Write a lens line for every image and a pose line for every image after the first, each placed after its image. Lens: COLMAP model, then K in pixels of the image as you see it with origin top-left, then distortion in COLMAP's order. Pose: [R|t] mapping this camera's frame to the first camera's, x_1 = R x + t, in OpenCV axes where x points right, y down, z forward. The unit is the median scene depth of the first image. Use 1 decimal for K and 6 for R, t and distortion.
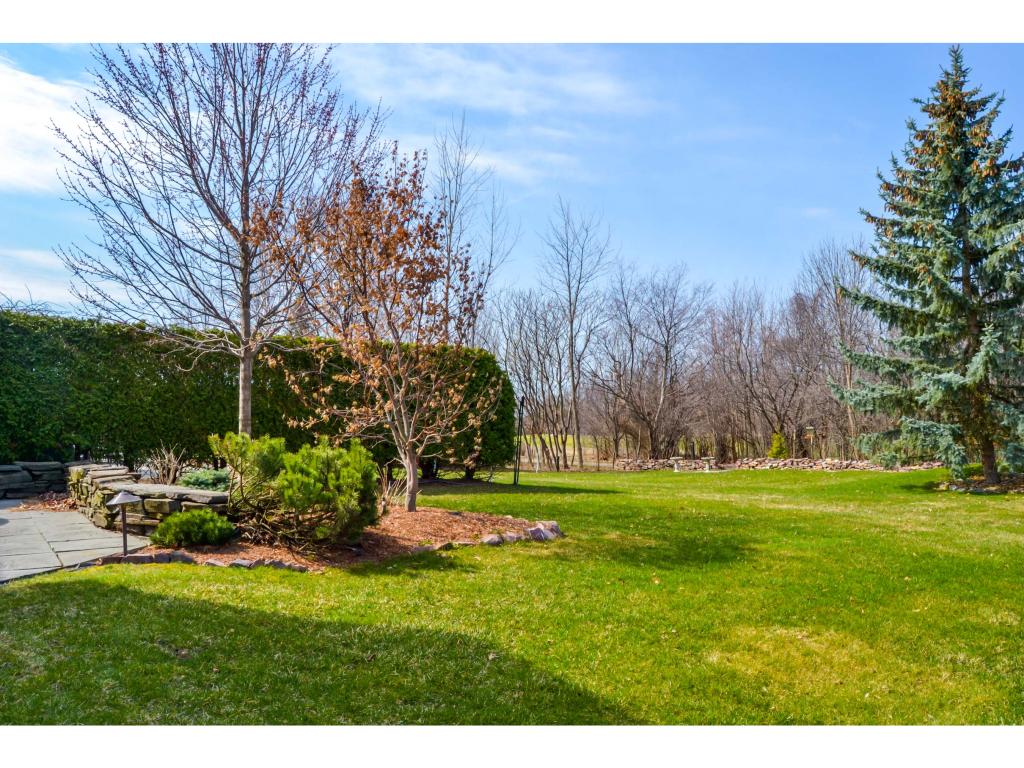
lens RADIAL K [[796.8, 0, 512.0], [0, 796.8, 384.0], [0, 0, 1]] dist [0.001705, 0.000815]
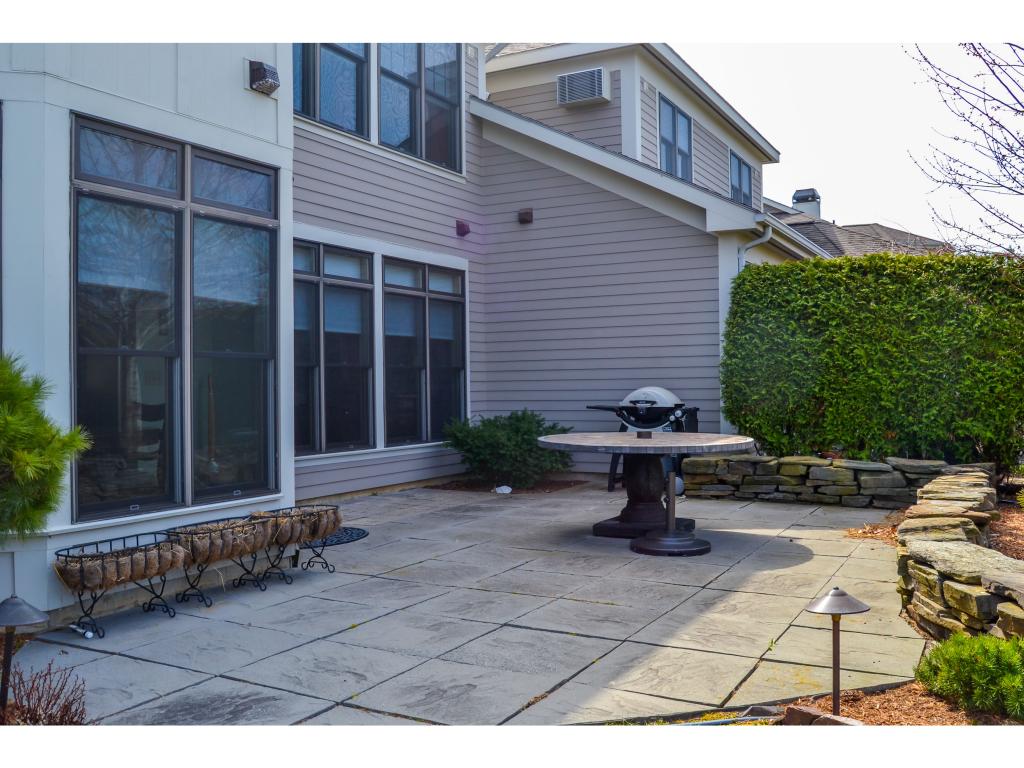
lens RADIAL K [[999.9, 0, 512.0], [0, 999.9, 384.0], [0, 0, 1]] dist [-0.010926, -0.011882]
pose [[0.520979, 0.018589, -0.853367, -0.014453], [0.027440, 0.998881, 0.038511, -0.015536], [0.853128, -0.043480, 0.519886, 0.214777]]
